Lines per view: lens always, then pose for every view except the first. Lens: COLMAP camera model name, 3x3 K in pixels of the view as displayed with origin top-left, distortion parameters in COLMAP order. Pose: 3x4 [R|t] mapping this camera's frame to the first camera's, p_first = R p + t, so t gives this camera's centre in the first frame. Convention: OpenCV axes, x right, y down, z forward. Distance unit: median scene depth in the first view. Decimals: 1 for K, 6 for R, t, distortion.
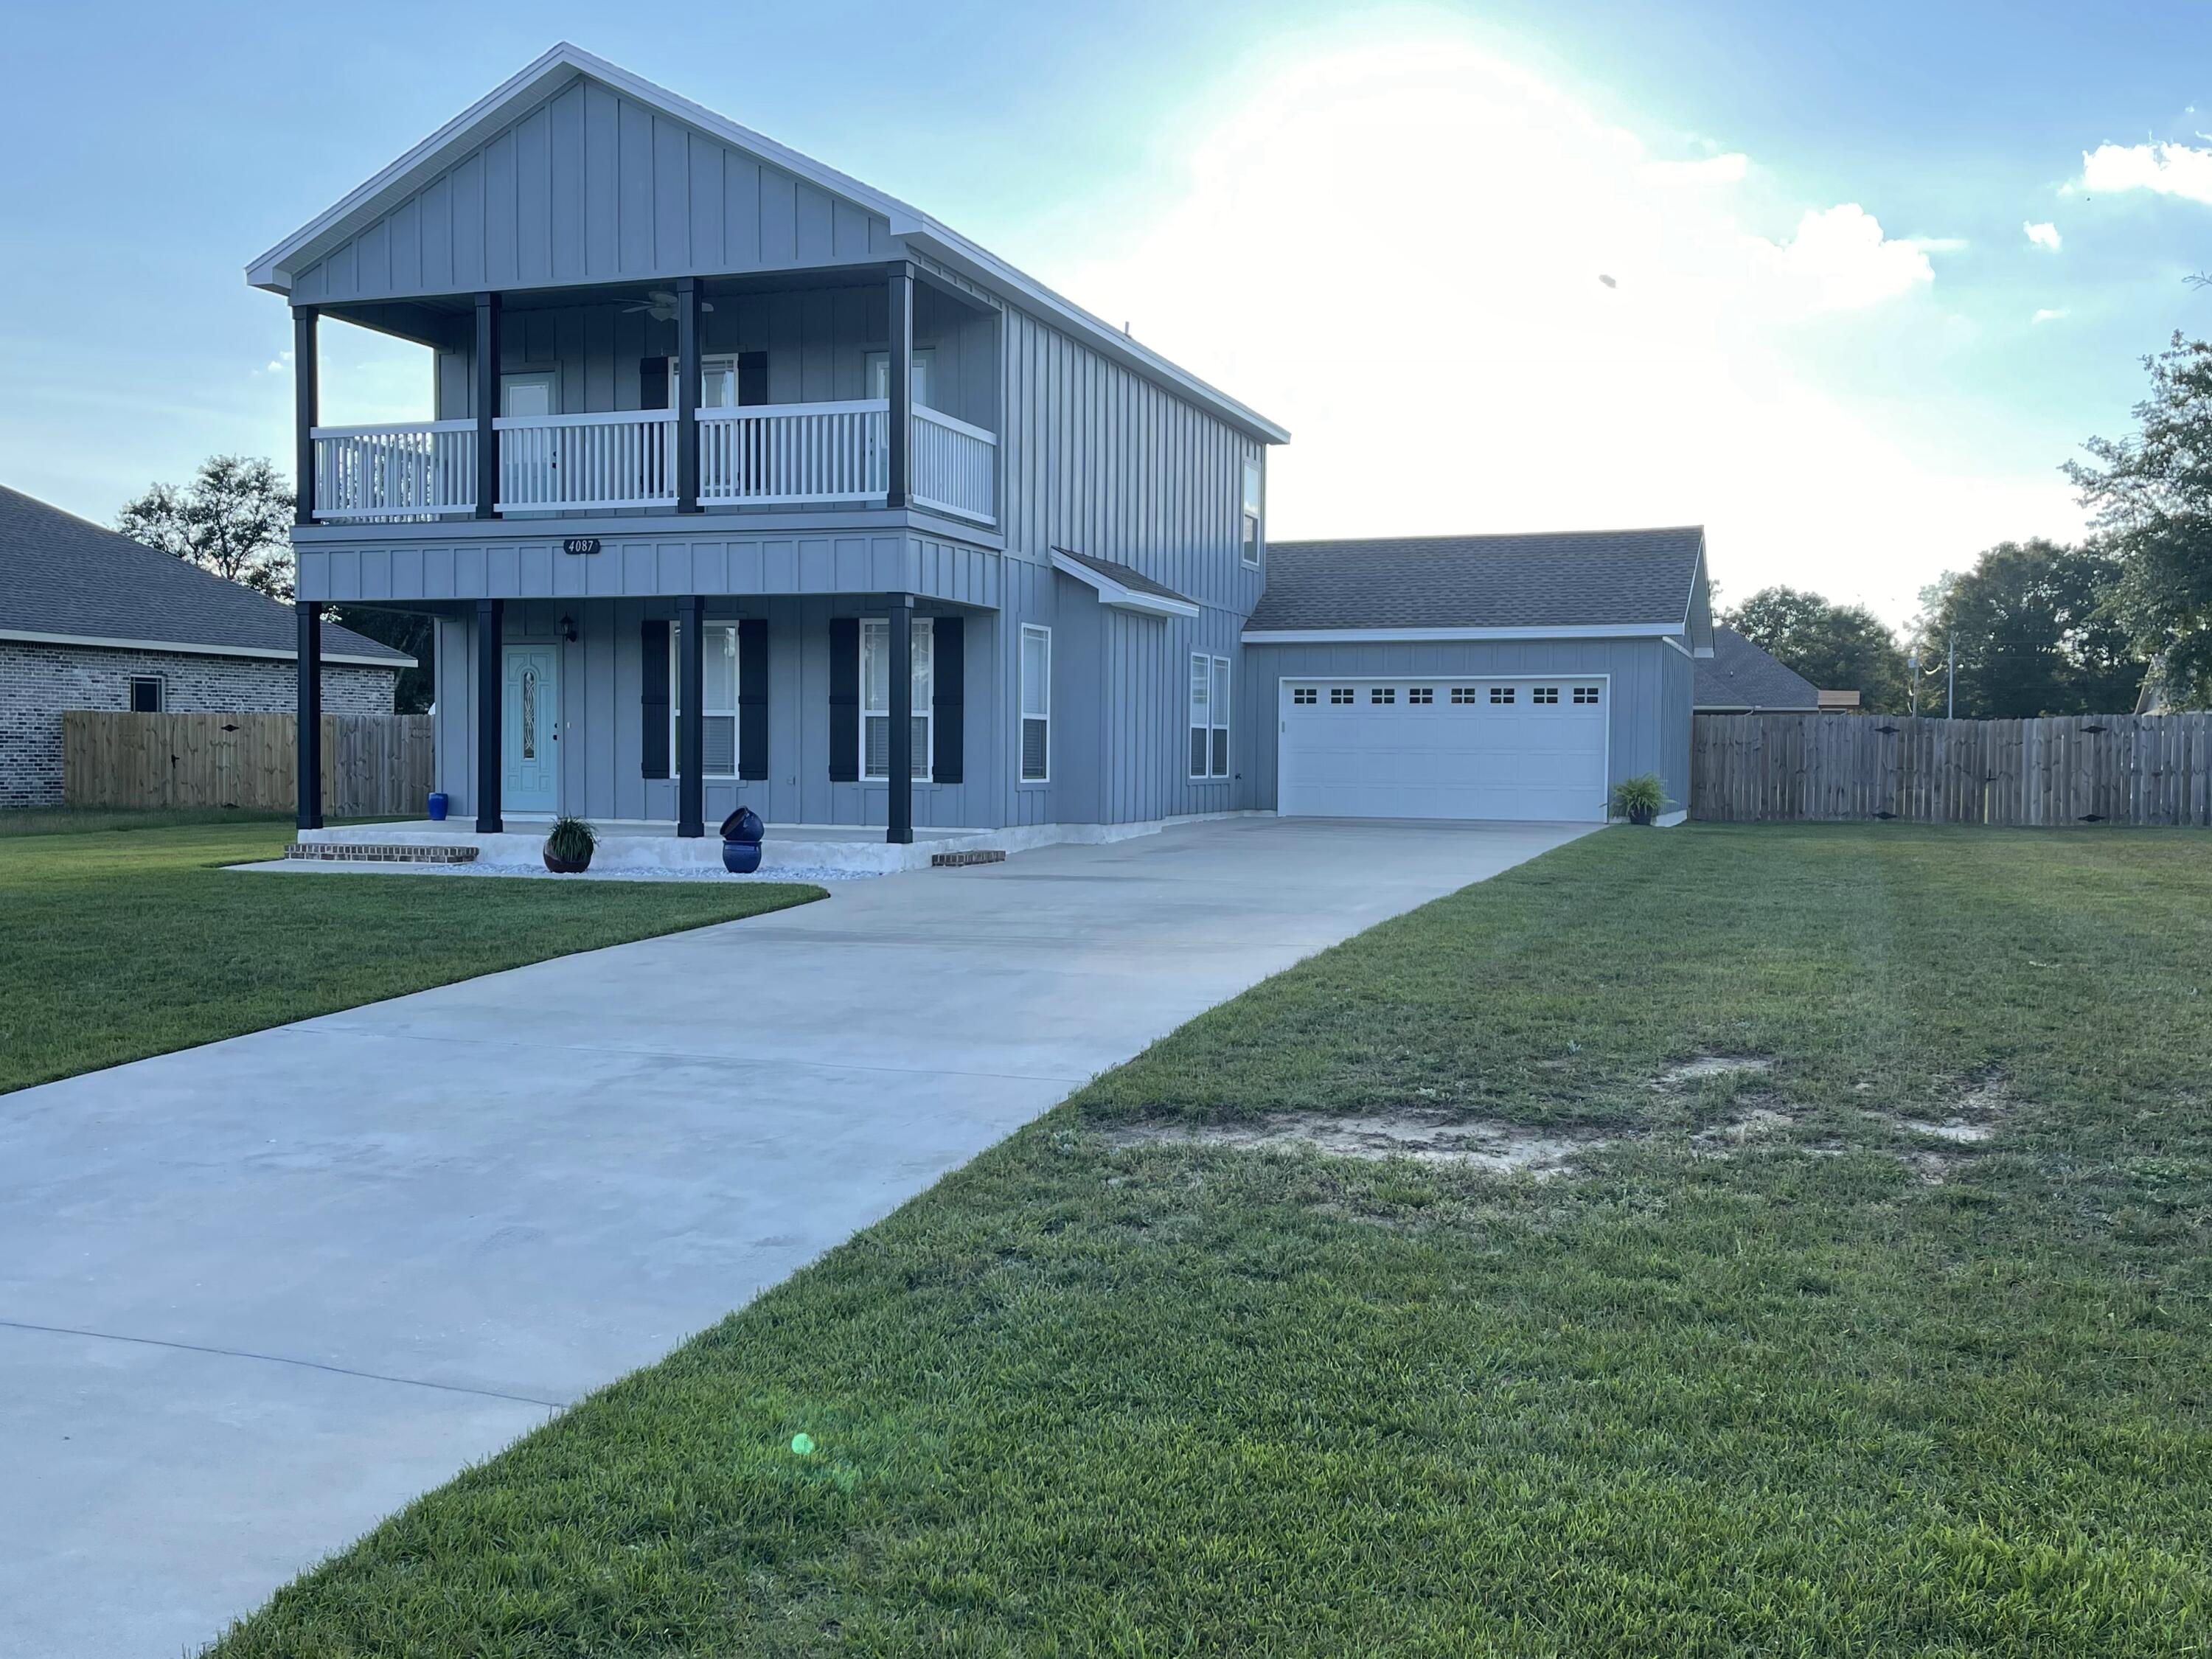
lens RADIAL K [[2080.7, 0, 1108.6], [0, 2080.7, 822.1], [0, 0, 1]] dist [0.046506, 0.000000]
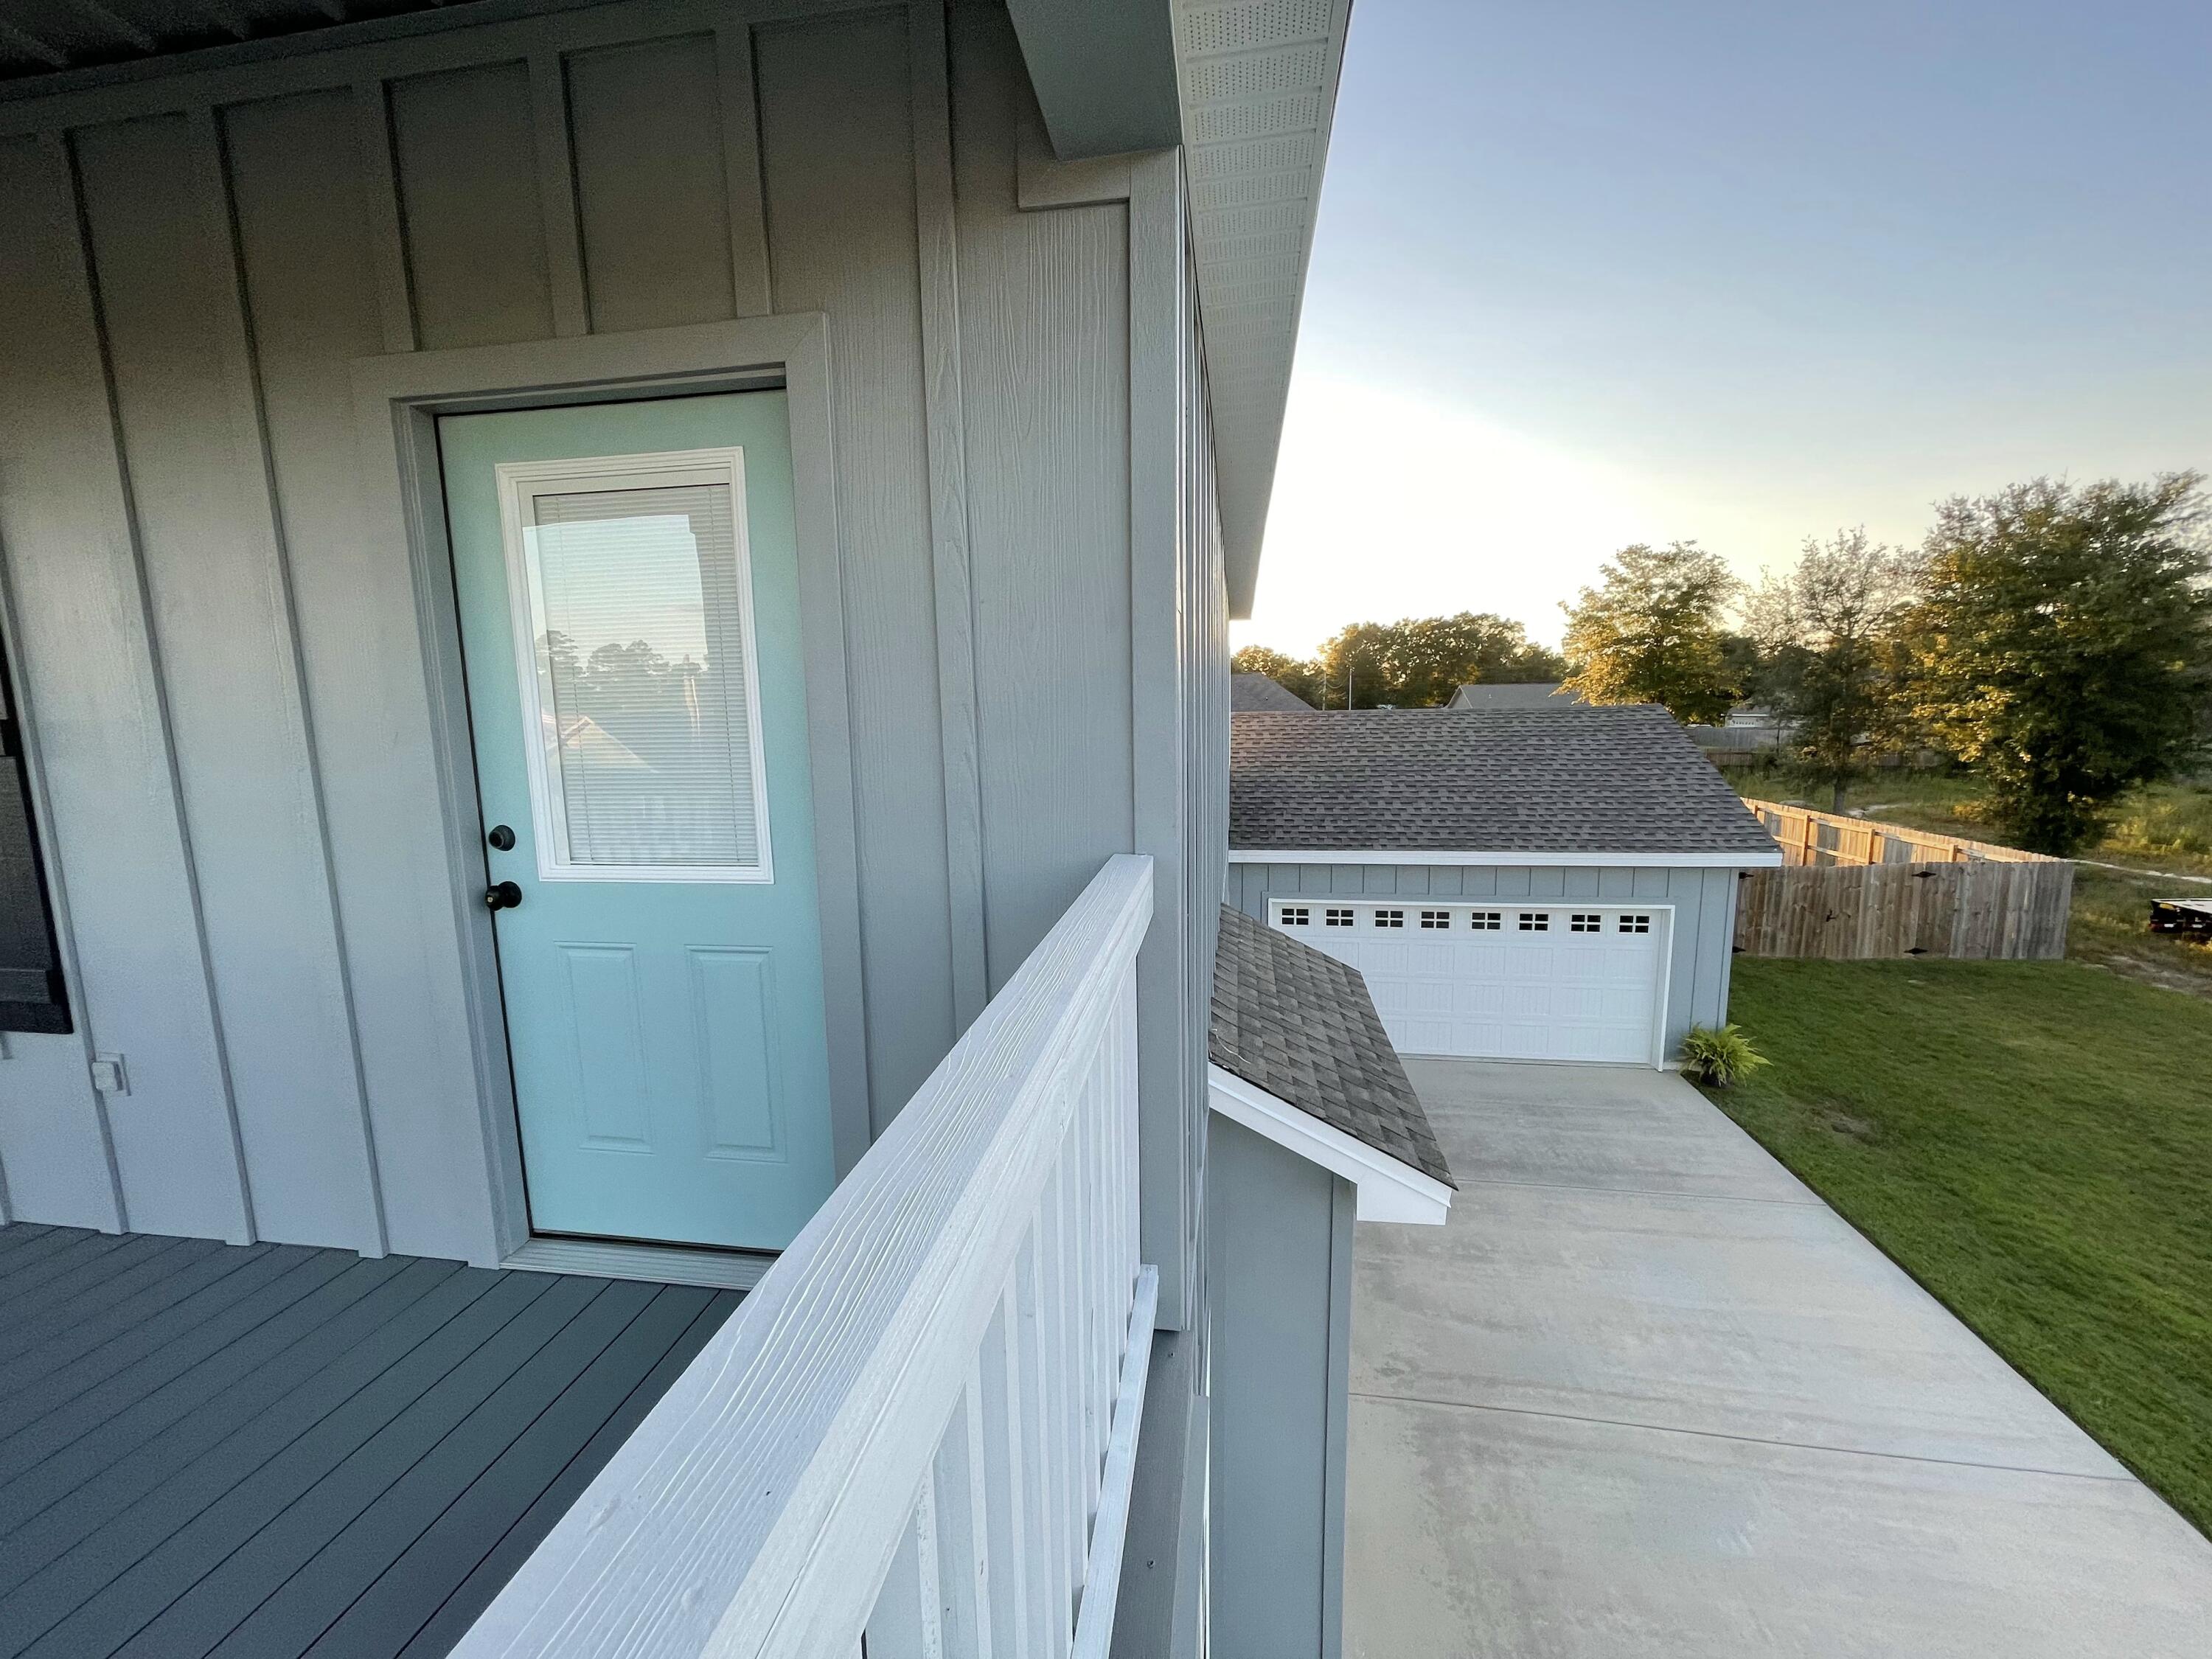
lens RADIAL K [[889.0, 0, 1092.8], [0, 889.0, 840.7], [0, 0, 1]] dist [-0.003099, 0.000176]
pose [[0.982370, -0.054967, 0.178681, -0.059033], [0.033936, 0.992351, 0.118693, -0.146621], [-0.183838, -0.110536, 0.976722, 0.678405]]
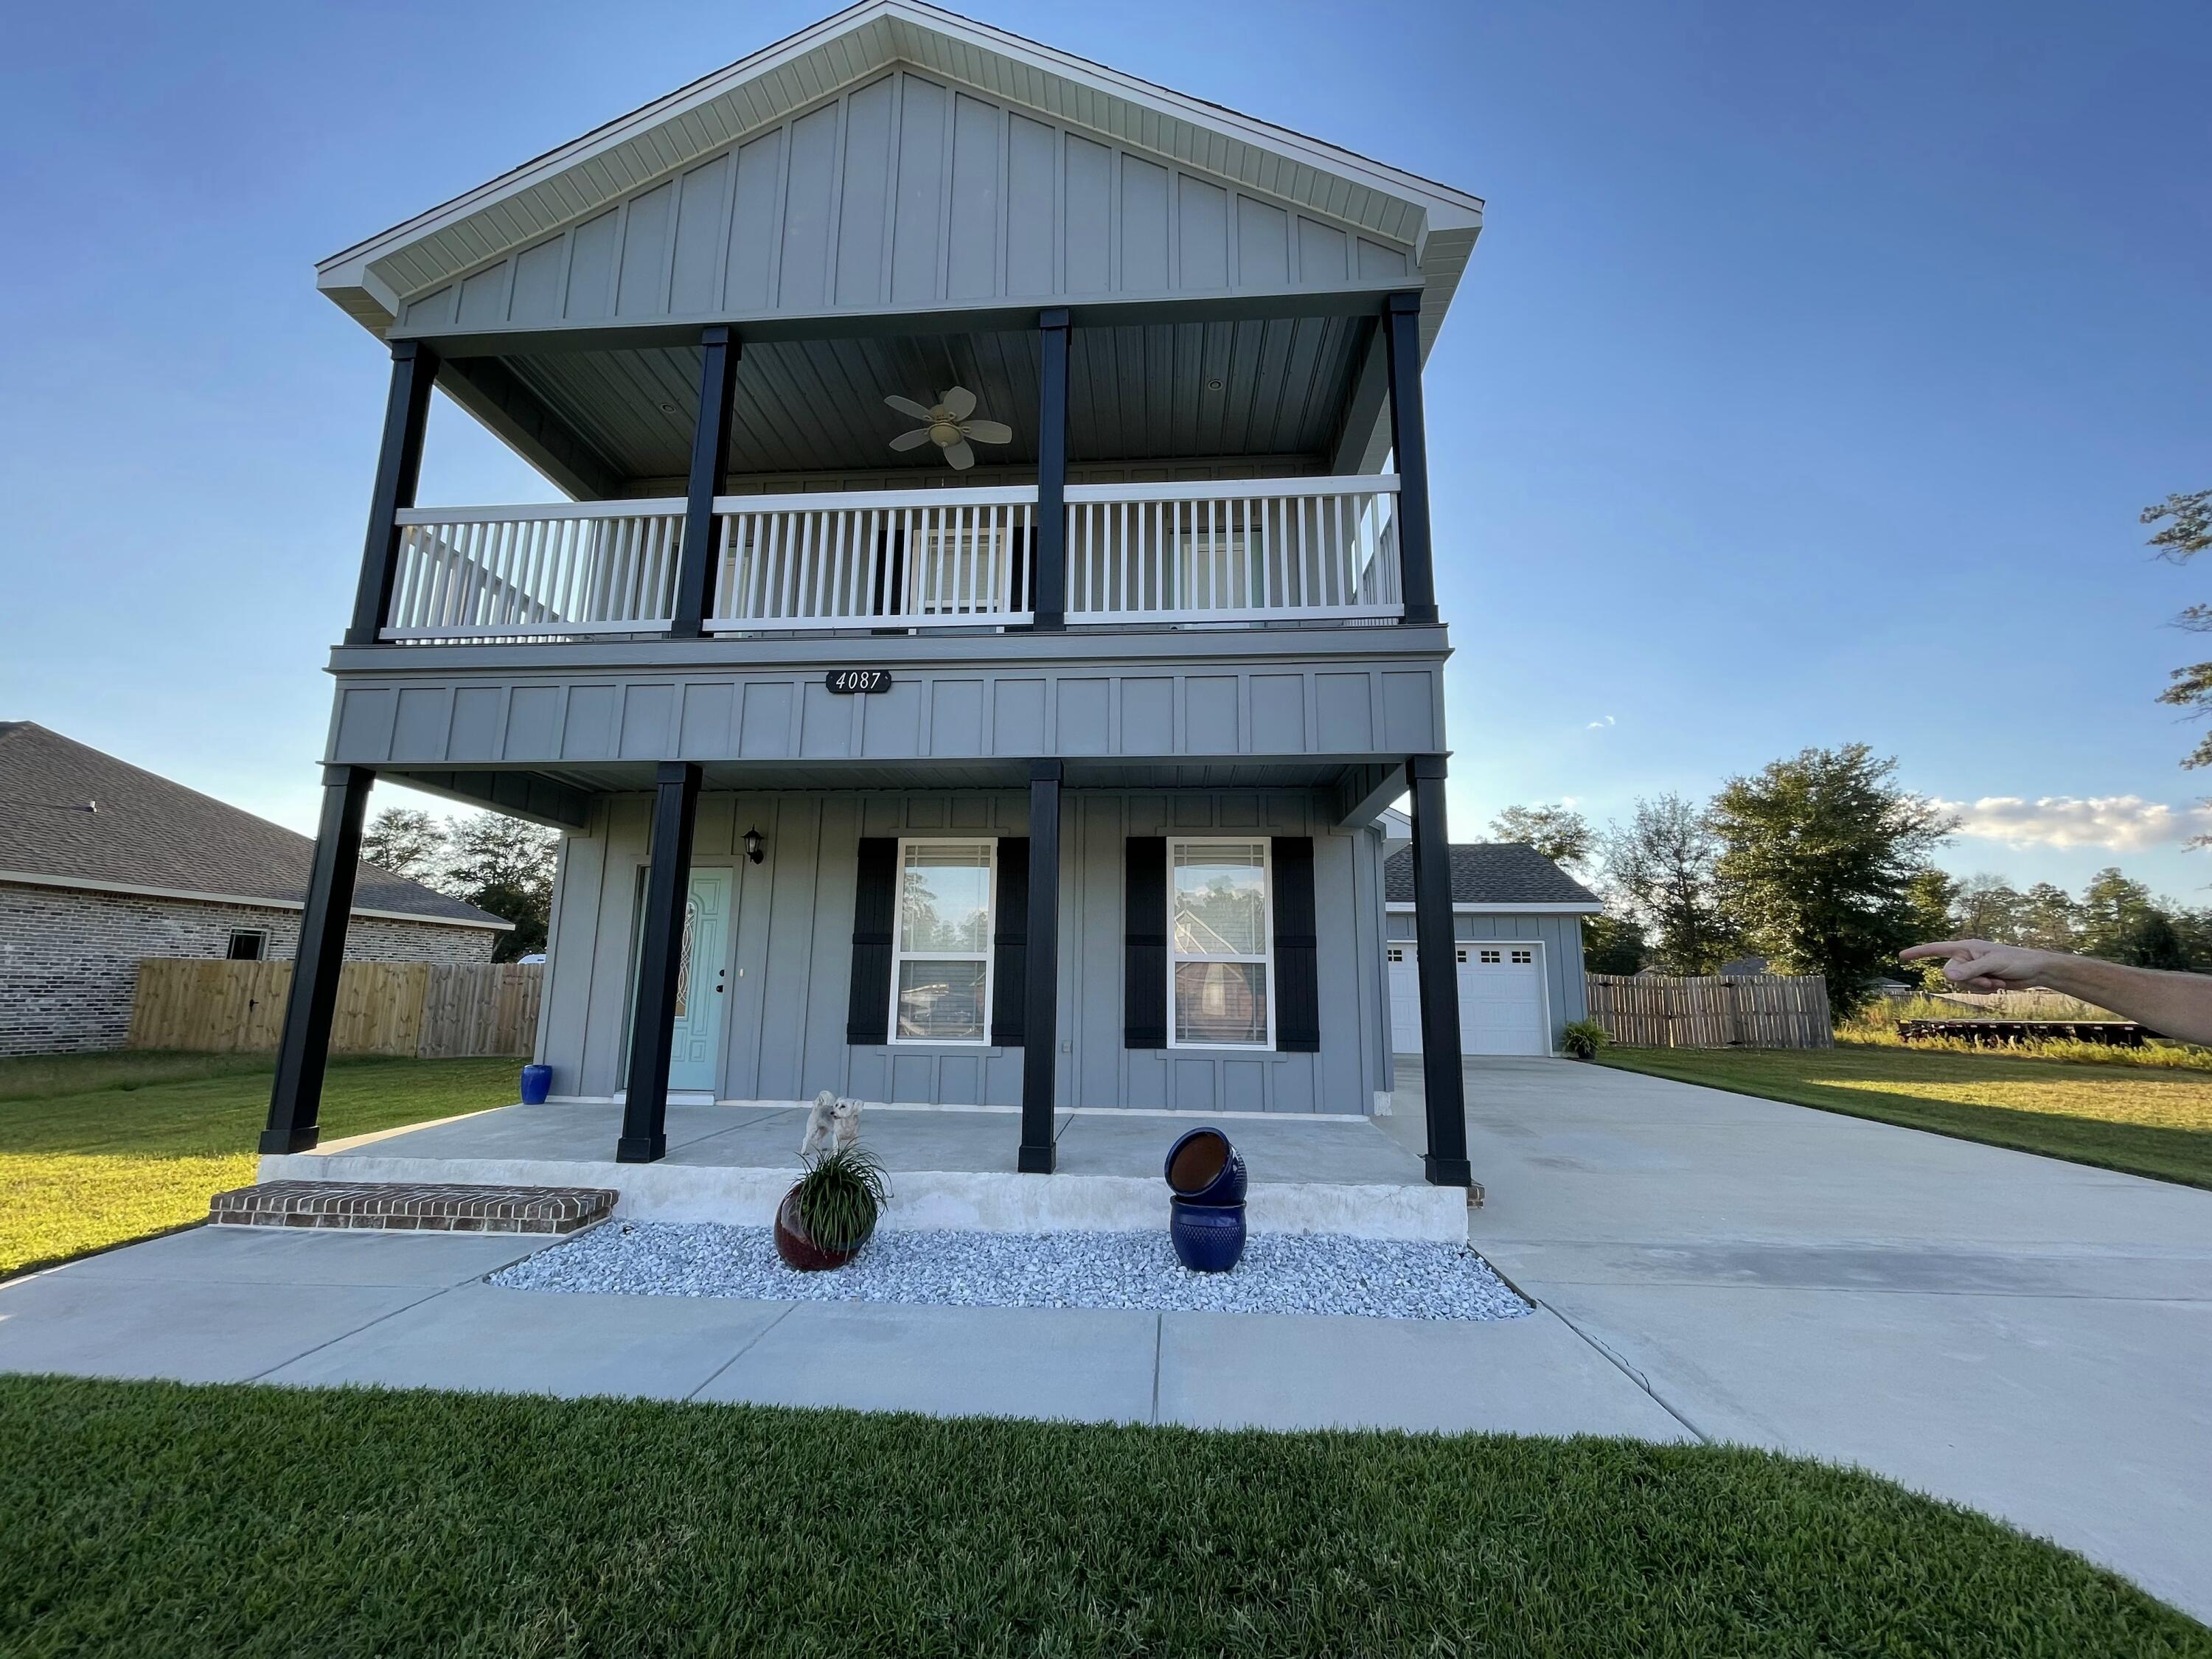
lens RADIAL K [[889.0, 0, 1101.8], [0, 889.0, 835.4], [0, 0, 1]] dist [-0.003099, 0.000176]
pose [[0.964510, 0.048104, 0.259628, -0.175651], [0.005917, 0.979081, -0.203387, -0.023050], [-0.263981, 0.197705, 0.944048, 0.522395]]
